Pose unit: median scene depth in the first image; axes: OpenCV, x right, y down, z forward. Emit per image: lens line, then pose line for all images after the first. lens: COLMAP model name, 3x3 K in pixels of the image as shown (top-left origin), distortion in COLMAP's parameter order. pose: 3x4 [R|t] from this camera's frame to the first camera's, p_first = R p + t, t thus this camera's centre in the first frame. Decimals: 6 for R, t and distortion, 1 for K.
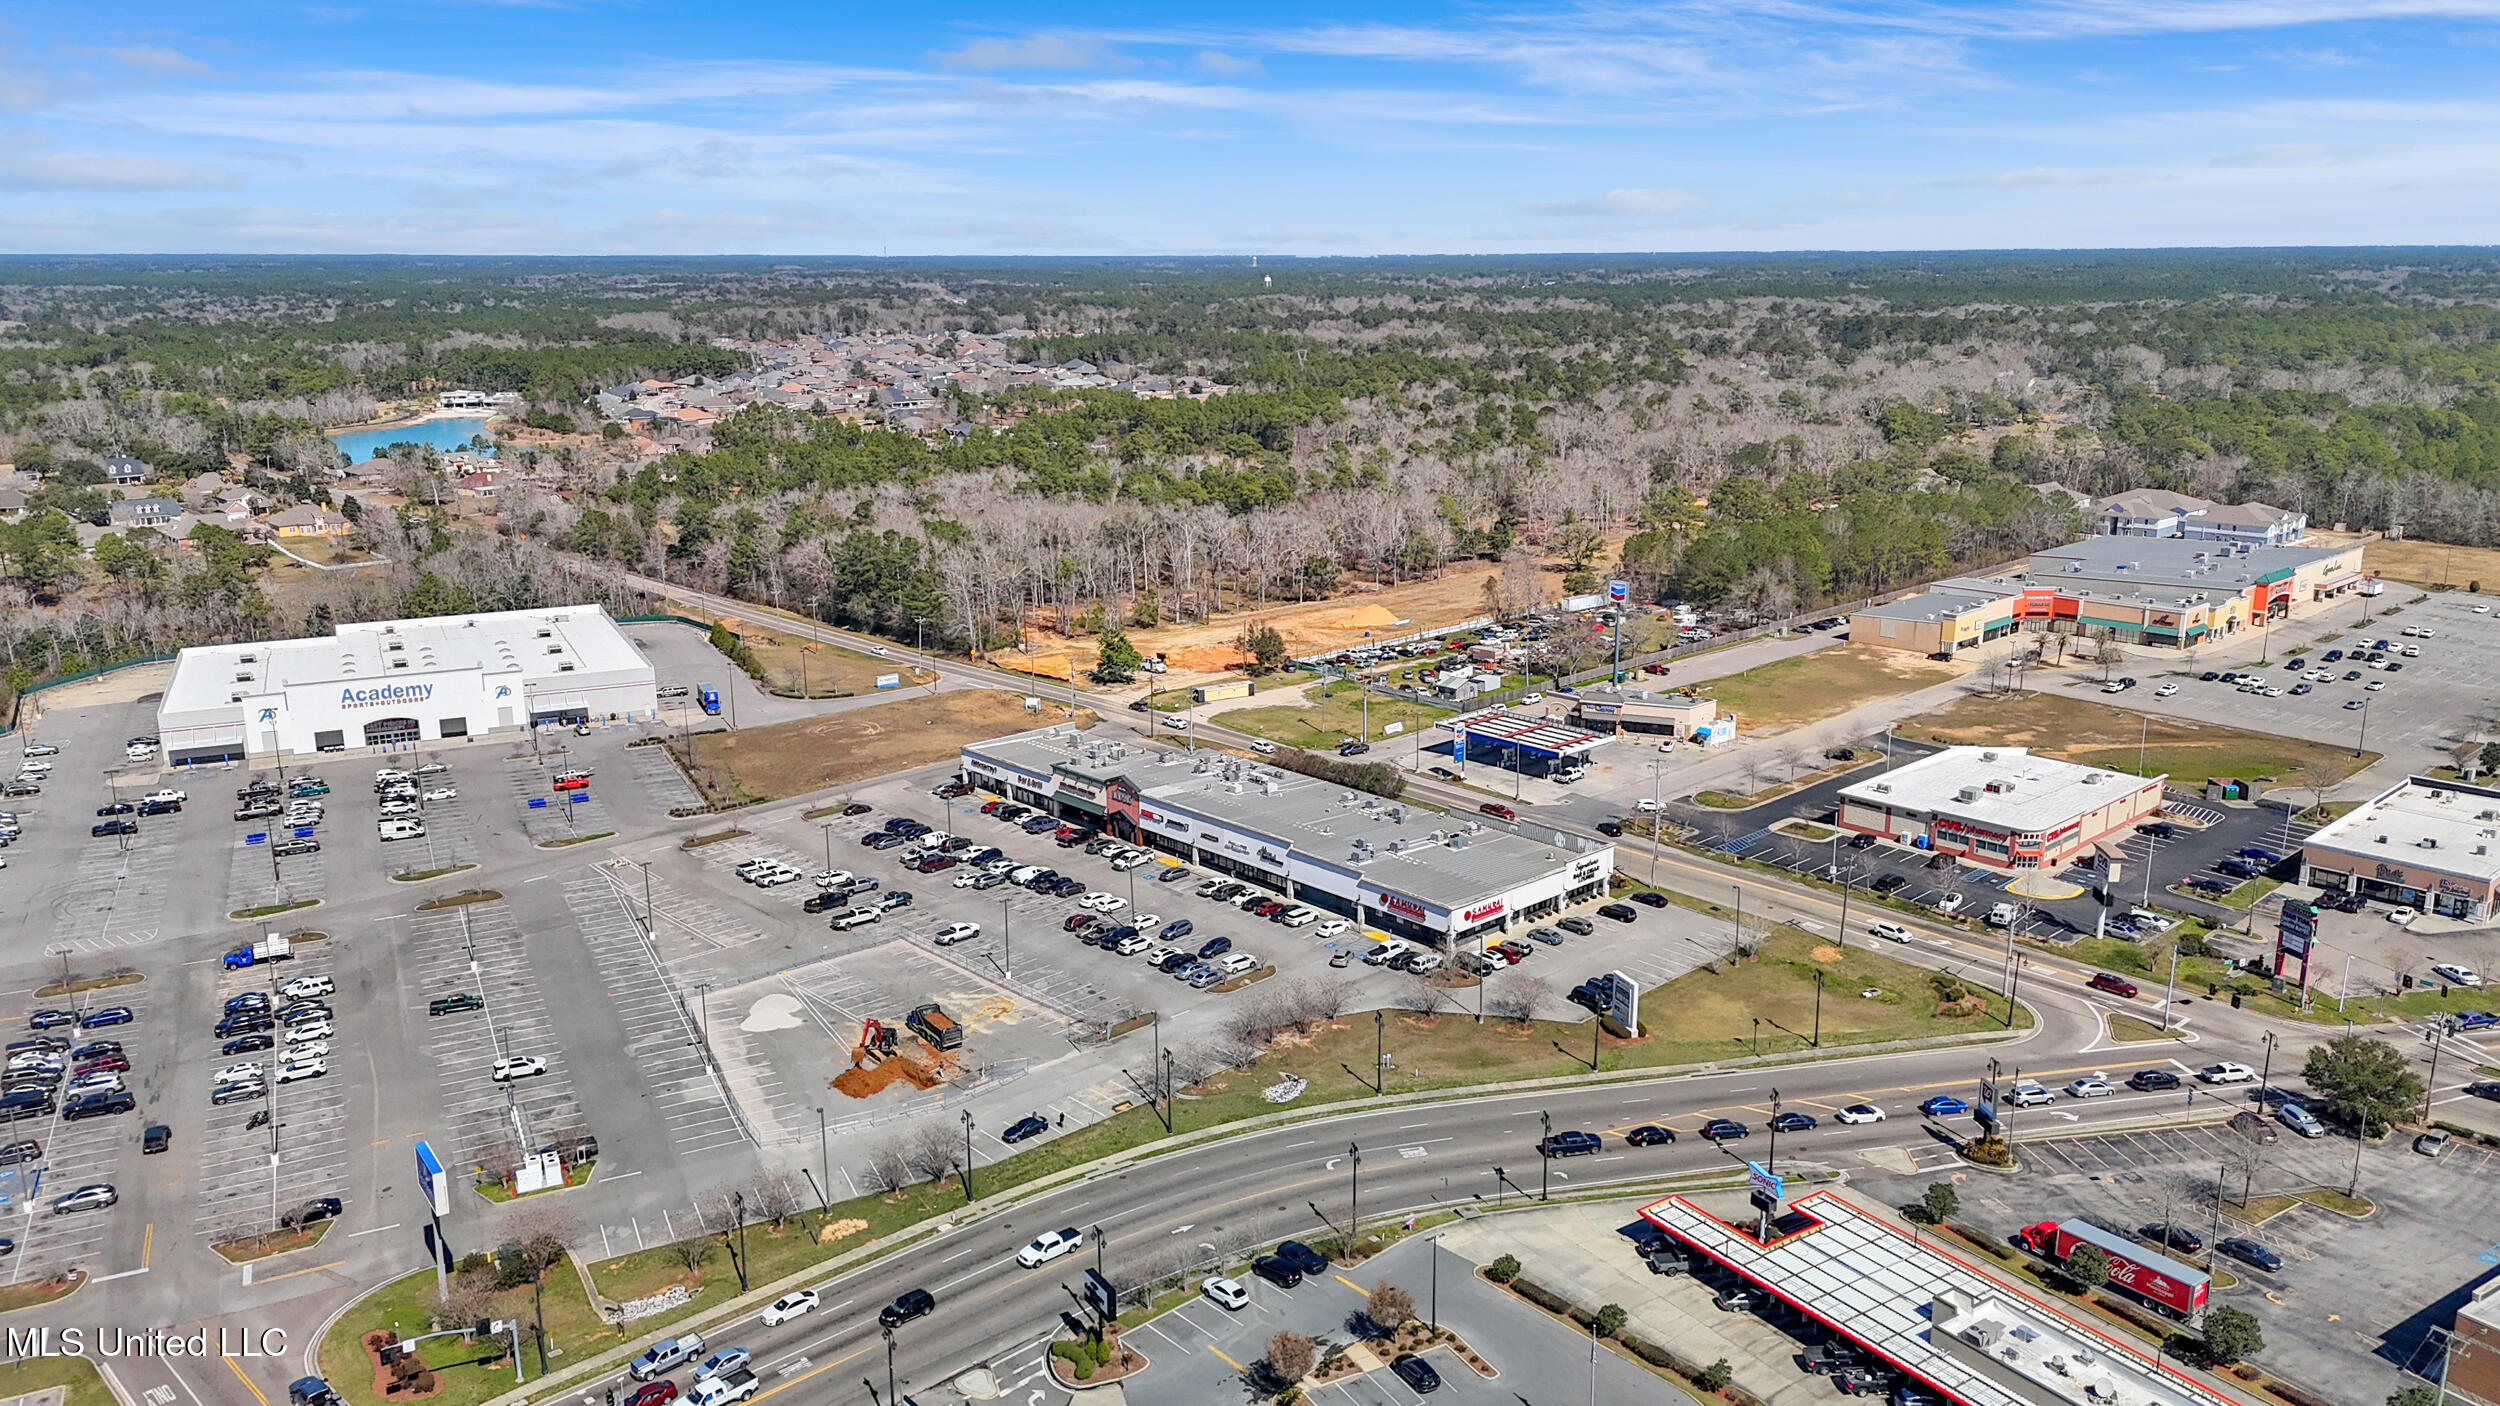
lens RADIAL K [[1833.5, 0, 1250.0], [0, 1833.5, 703.0], [0, 0, 1]] dist [0.093639, -0.100358]
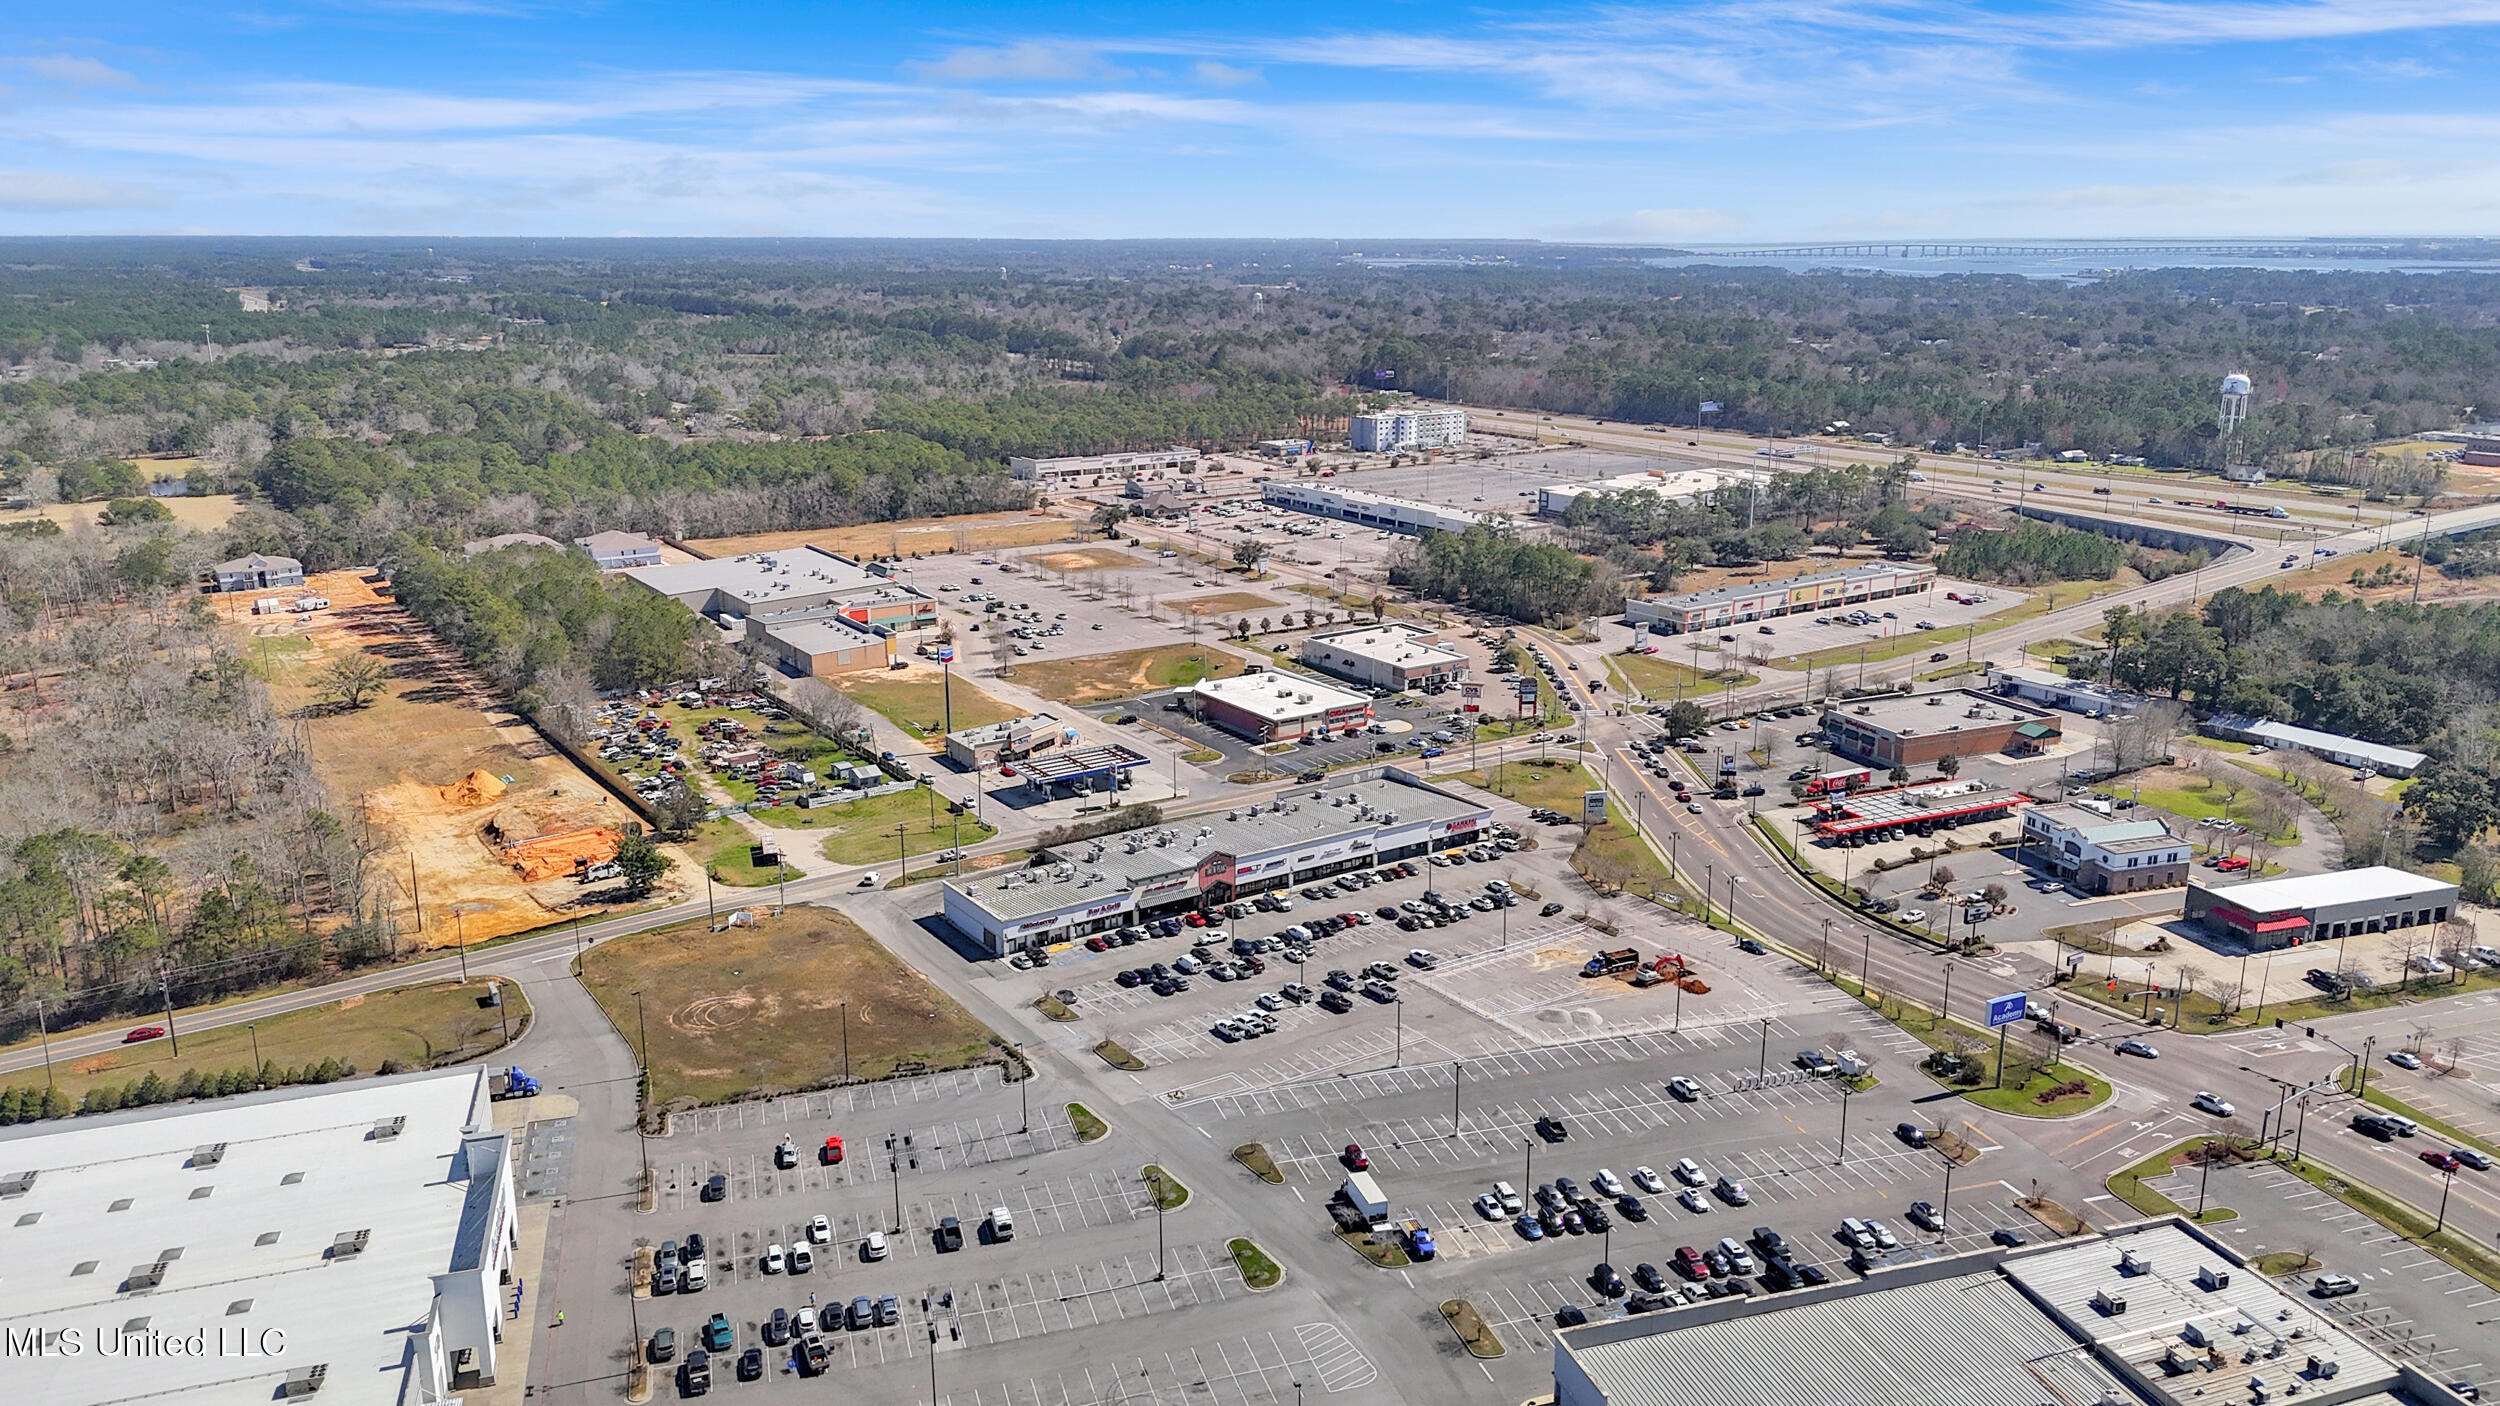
lens RADIAL K [[1833.5, 0, 1250.0], [0, 1833.5, 703.0], [0, 0, 1]] dist [0.093639, -0.100358]
pose [[0.165562, -0.242588, 0.955898, -0.801921], [0.239281, 0.950192, 0.199697, -0.193343], [-0.956731, 0.195666, 0.215363, 0.479402]]
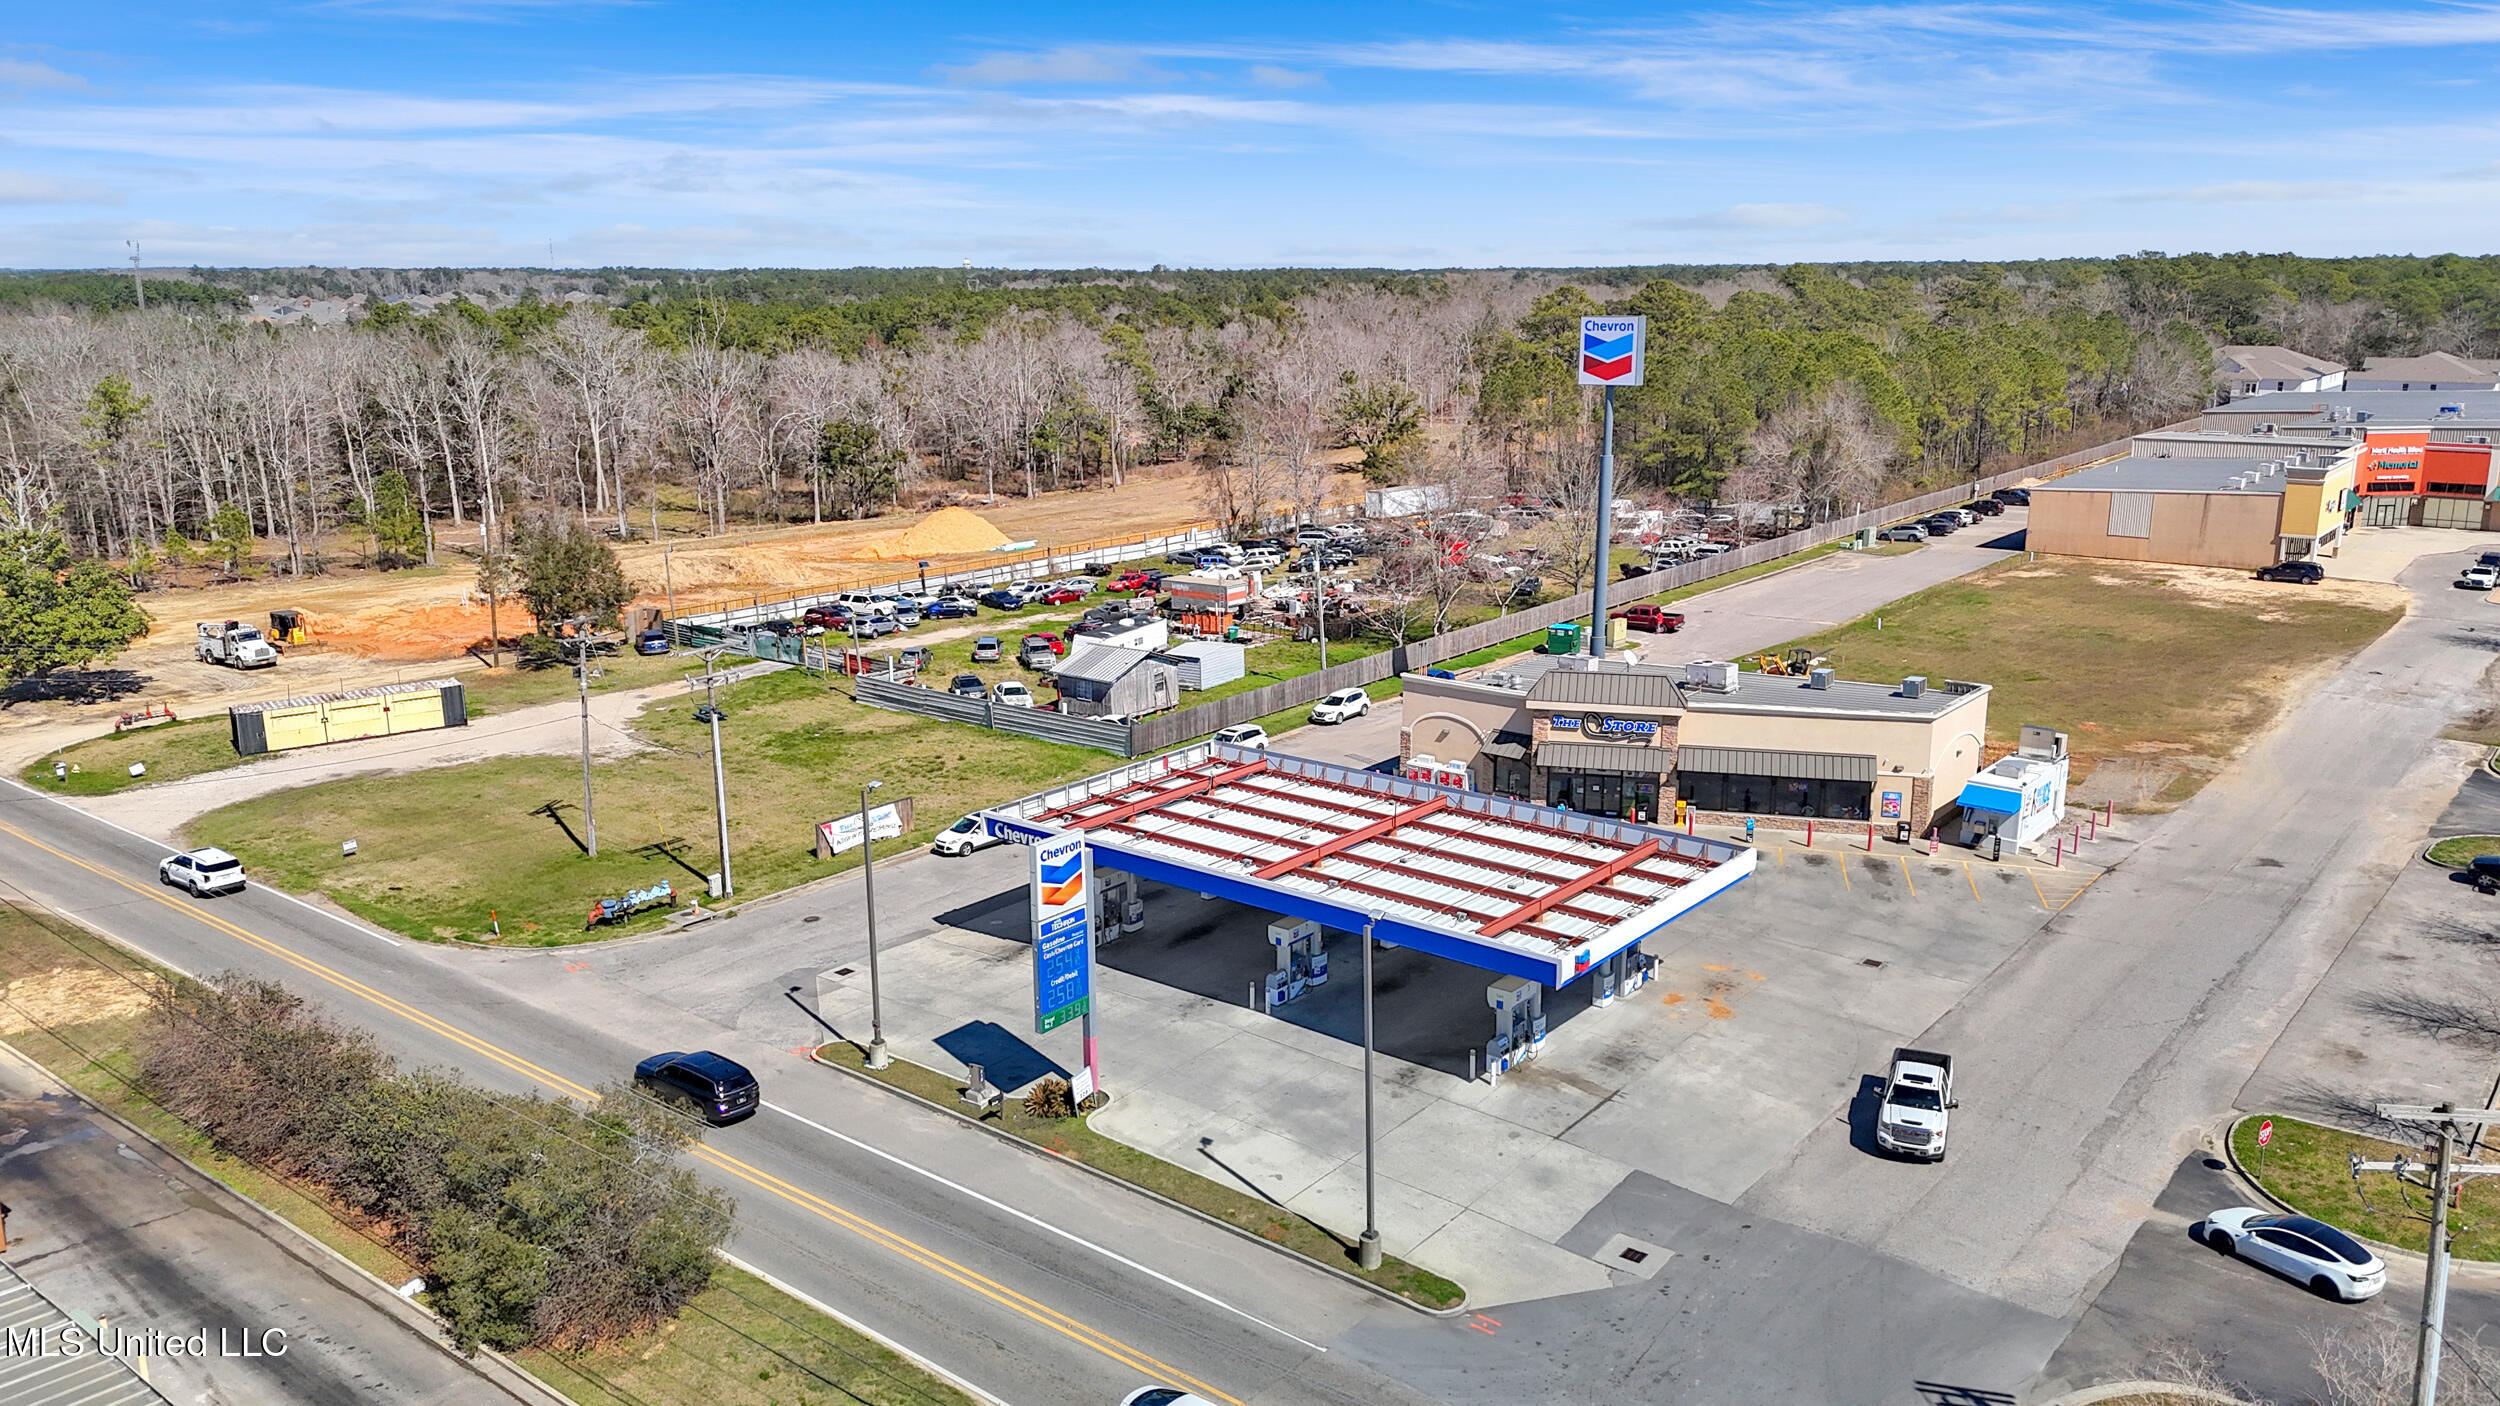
lens RADIAL K [[1833.5, 0, 1250.0], [0, 1833.5, 703.0], [0, 0, 1]] dist [0.093639, -0.100358]
pose [[0.989466, -0.033722, 0.140783, 0.081529], [0.035314, 0.999337, -0.008825, -0.000423], [-0.140393, 0.013703, 0.990001, 0.605369]]
